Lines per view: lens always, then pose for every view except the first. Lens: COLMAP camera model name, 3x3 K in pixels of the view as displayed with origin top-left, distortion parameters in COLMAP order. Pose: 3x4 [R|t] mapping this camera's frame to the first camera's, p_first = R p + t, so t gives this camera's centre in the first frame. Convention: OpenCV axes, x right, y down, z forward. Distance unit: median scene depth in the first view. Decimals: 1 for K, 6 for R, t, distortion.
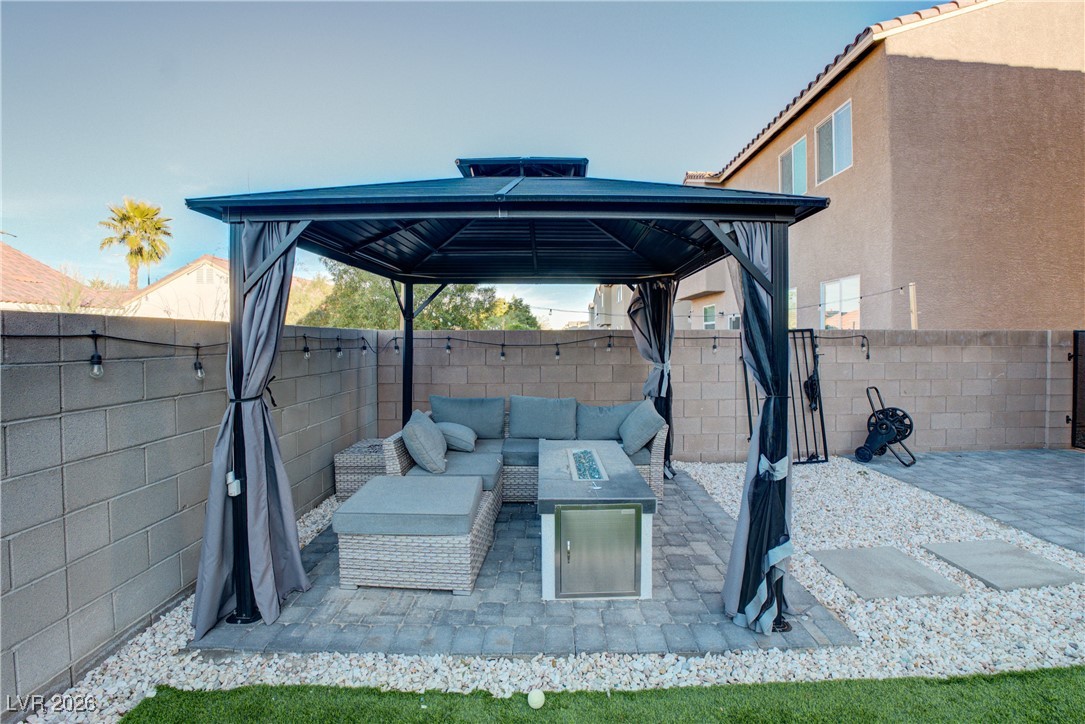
lens RADIAL K [[471.7, 0, 546.0], [0, 471.7, 355.1], [0, 0, 1]] dist [-0.004674, 0.000038]
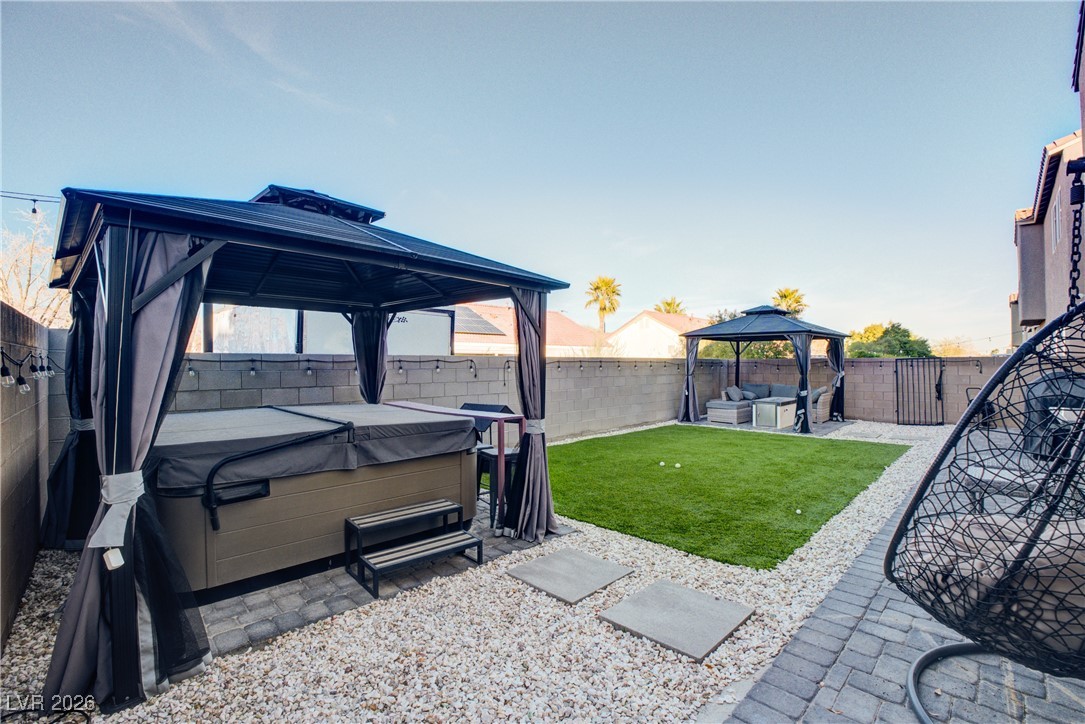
lens RADIAL K [[471.7, 0, 546.0], [0, 471.7, 355.1], [0, 0, 1]] dist [-0.004674, 0.000038]
pose [[0.703094, -0.010165, -0.711024, 0.808799], [-0.025351, 0.998904, -0.039349, 0.053986], [0.710644, 0.045692, 0.702066, -1.575636]]
